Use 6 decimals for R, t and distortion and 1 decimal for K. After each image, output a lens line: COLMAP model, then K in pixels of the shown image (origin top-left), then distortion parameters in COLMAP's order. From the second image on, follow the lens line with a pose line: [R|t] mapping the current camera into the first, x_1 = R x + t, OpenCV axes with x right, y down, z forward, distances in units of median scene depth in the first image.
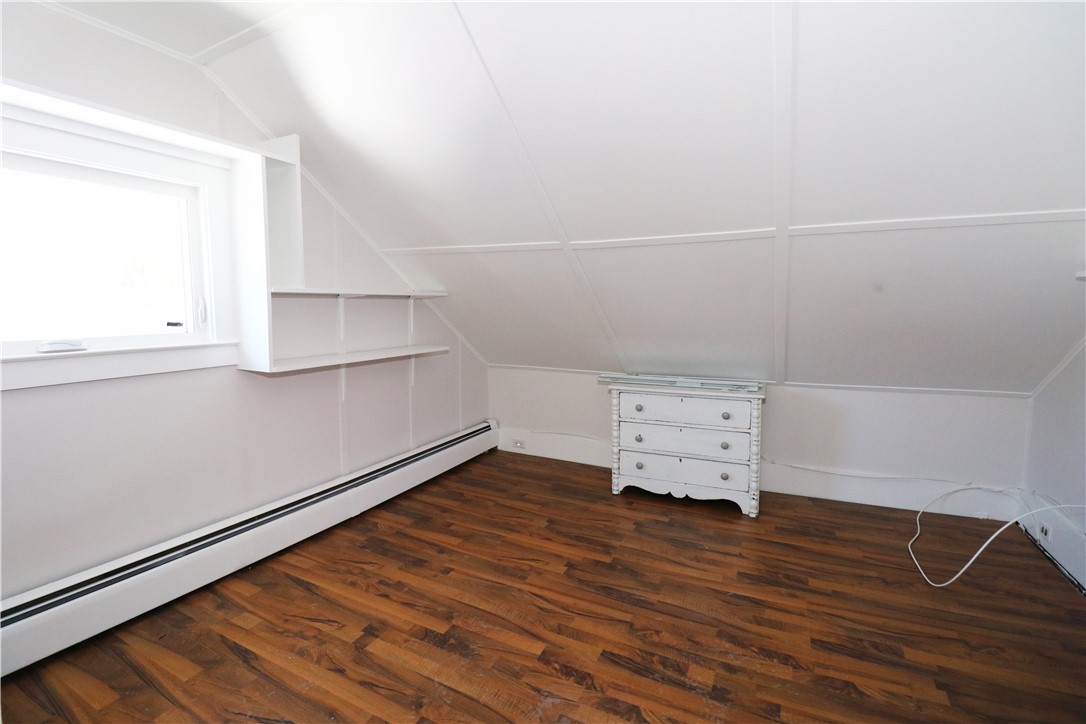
lens RADIAL K [[501.8, 0, 536.1], [0, 501.8, 361.0], [0, 0, 1]] dist [-0.001185, -0.010709]
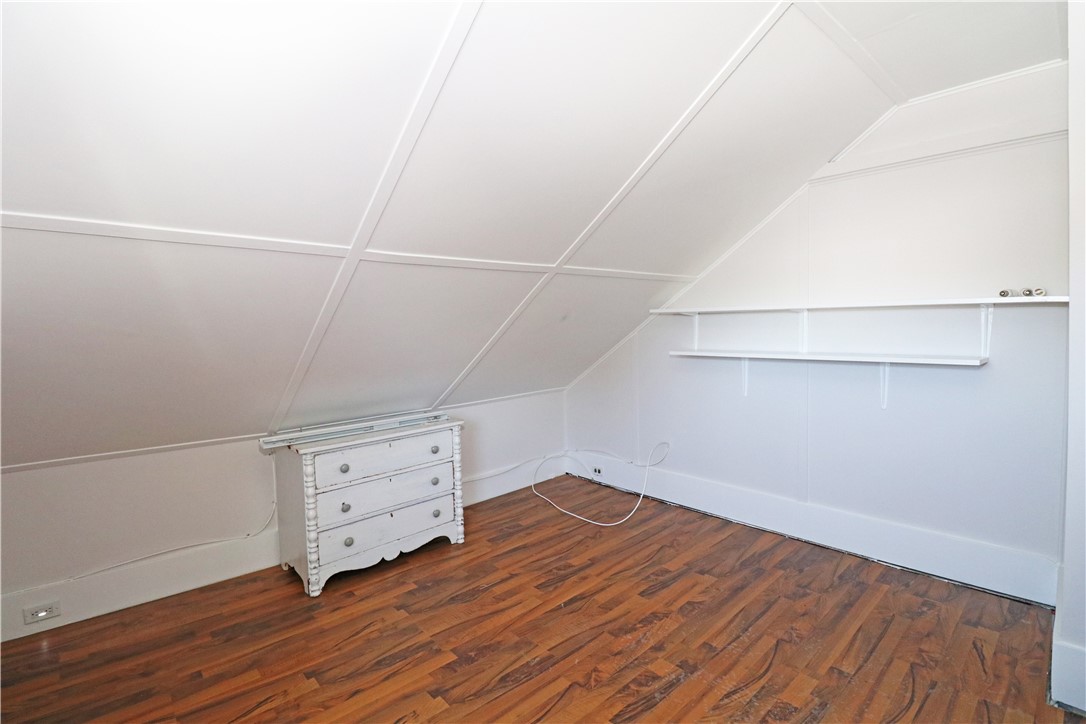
lens RADIAL K [[501.8, 0, 538.5], [0, 501.8, 360.7], [0, 0, 1]] dist [-0.001185, -0.010709]
pose [[0.364926, -0.068103, 0.928542, -0.460078], [0.127235, 0.991612, 0.022724, -0.060288], [-0.922302, 0.109850, 0.370530, 0.479294]]
